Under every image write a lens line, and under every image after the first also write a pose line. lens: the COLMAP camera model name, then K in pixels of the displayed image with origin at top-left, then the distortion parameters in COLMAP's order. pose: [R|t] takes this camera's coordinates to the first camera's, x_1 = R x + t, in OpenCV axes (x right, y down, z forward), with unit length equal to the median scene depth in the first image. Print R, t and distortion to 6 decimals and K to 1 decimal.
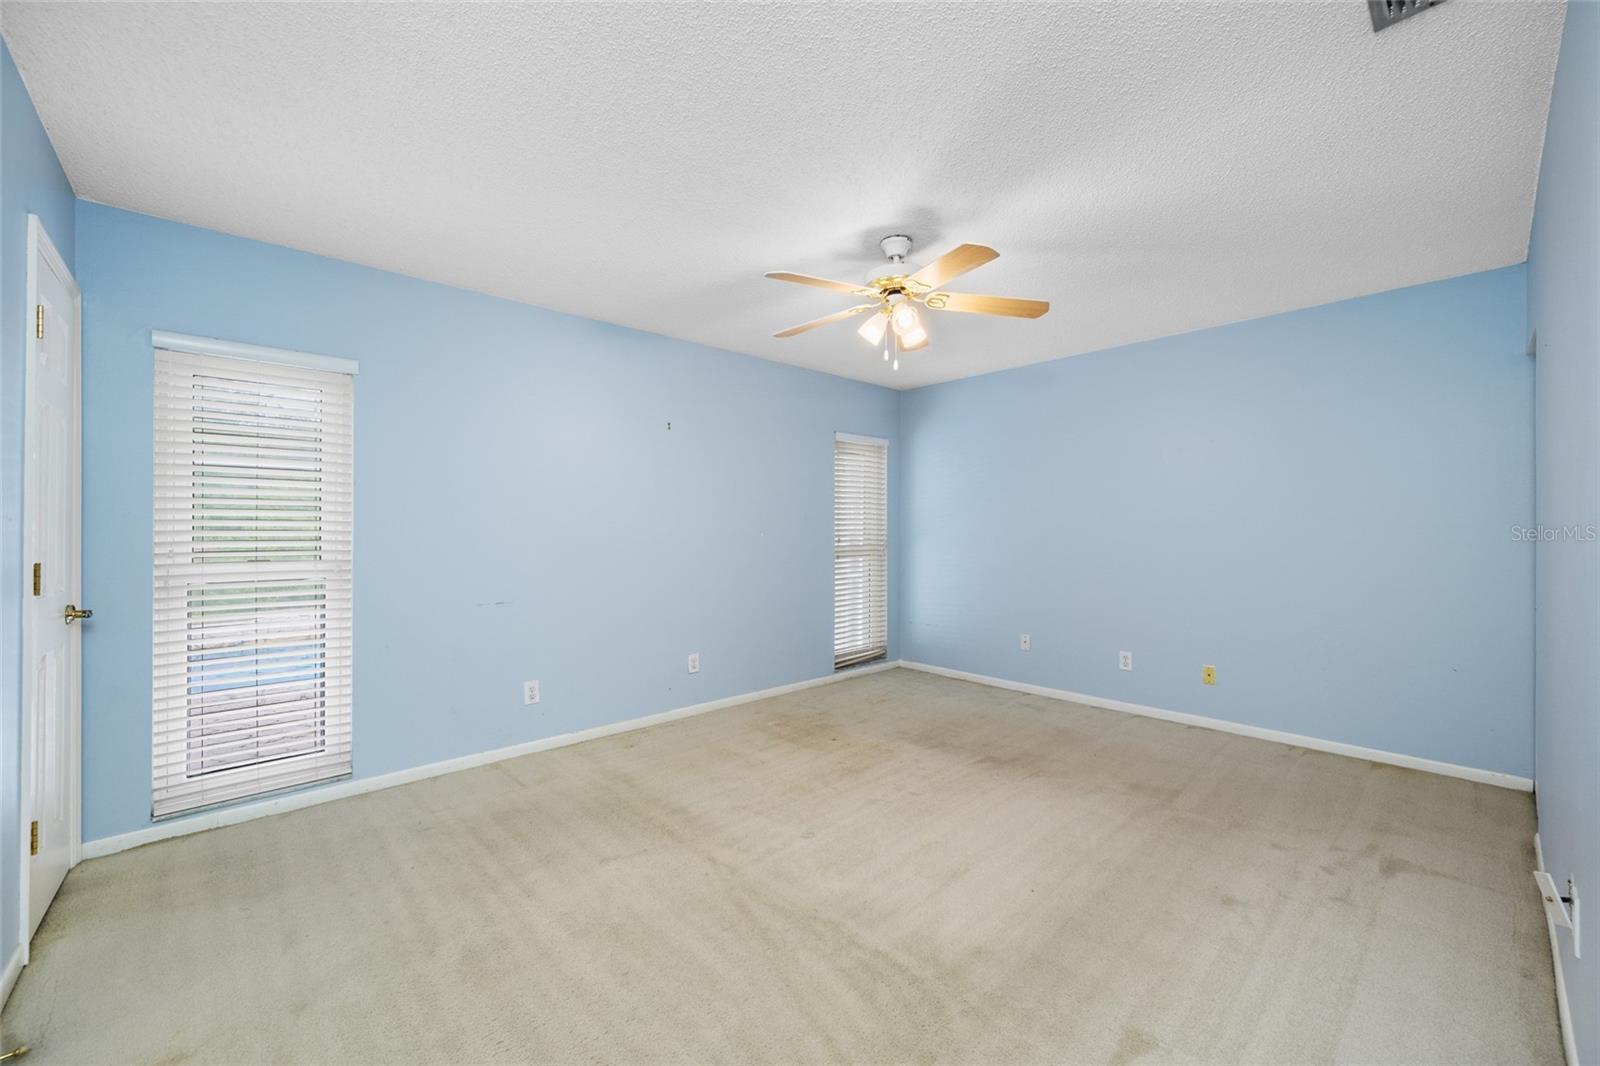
lens RADIAL K [[631.7, 0, 794.4], [0, 631.7, 538.1], [0, 0, 1]] dist [-0.001966, -0.000123]
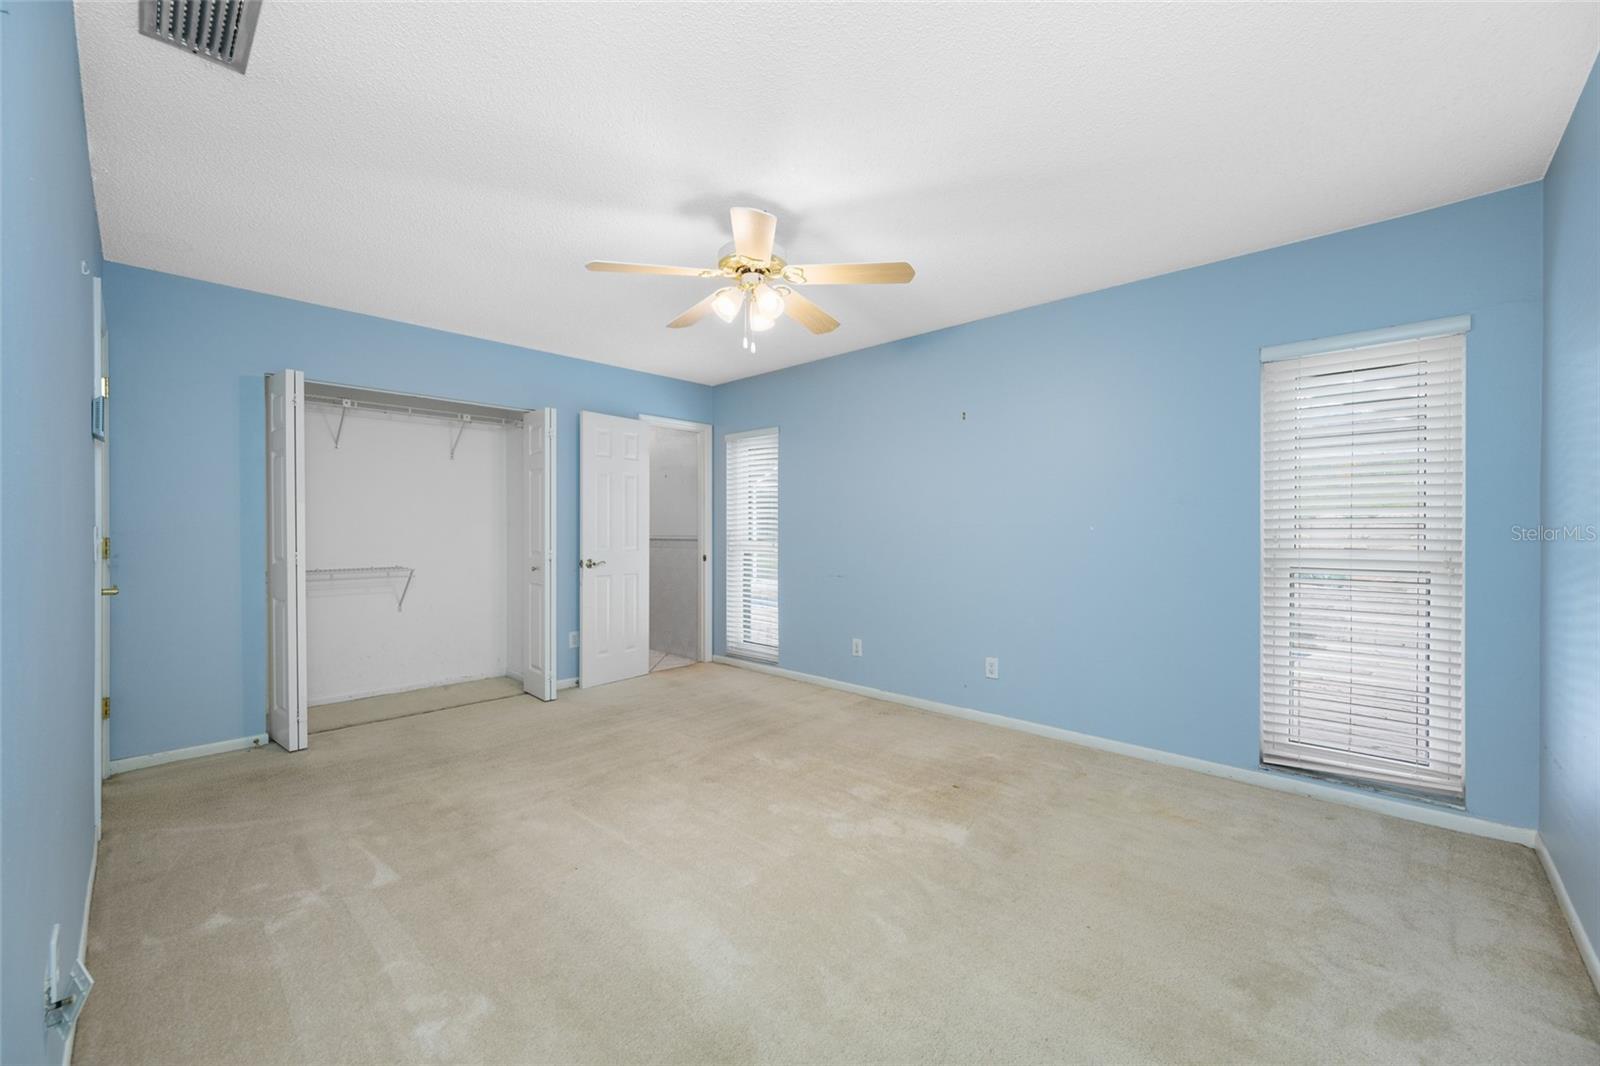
lens RADIAL K [[631.7, 0, 812.5], [0, 631.7, 526.7], [0, 0, 1]] dist [-0.001966, -0.000123]
pose [[0.050451, 0.002889, -0.998722, 0.189227], [-0.000449, 0.999996, 0.002870, -0.001782], [0.998726, 0.000303, 0.050452, 0.178524]]
